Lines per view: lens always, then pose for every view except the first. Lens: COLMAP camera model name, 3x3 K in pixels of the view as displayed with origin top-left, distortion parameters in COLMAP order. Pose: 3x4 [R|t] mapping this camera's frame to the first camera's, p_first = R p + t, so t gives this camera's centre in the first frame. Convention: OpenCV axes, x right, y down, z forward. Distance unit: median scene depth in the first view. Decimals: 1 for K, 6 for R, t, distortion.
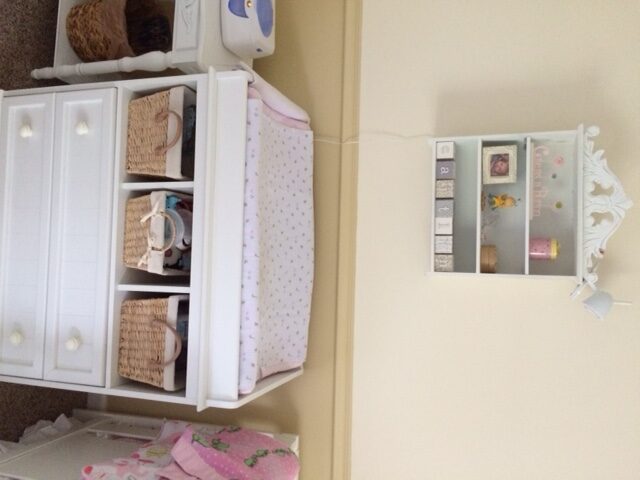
lens RADIAL K [[543.9, 0, 320.0], [0, 543.9, 240.0], [0, 0, 1]] dist [0.083195, -0.103927]
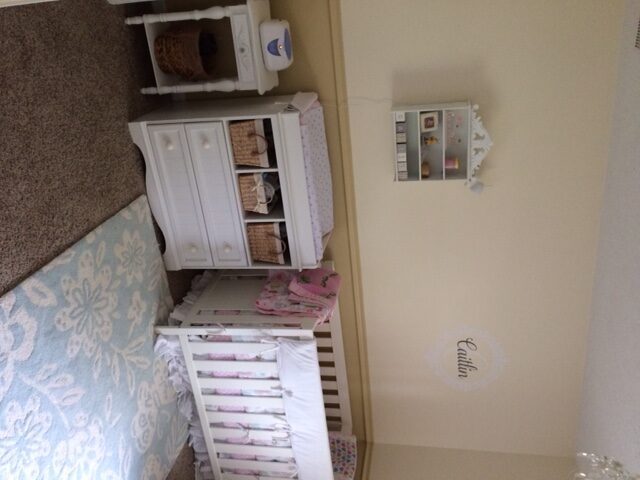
lens RADIAL K [[543.9, 0, 320.0], [0, 543.9, 240.0], [0, 0, 1]] dist [0.083195, -0.103927]
pose [[0.981199, -0.177225, 0.076419, -0.260064], [0.122857, 0.878920, 0.460875, -0.717709], [-0.148845, -0.442822, 0.884169, -0.796859]]
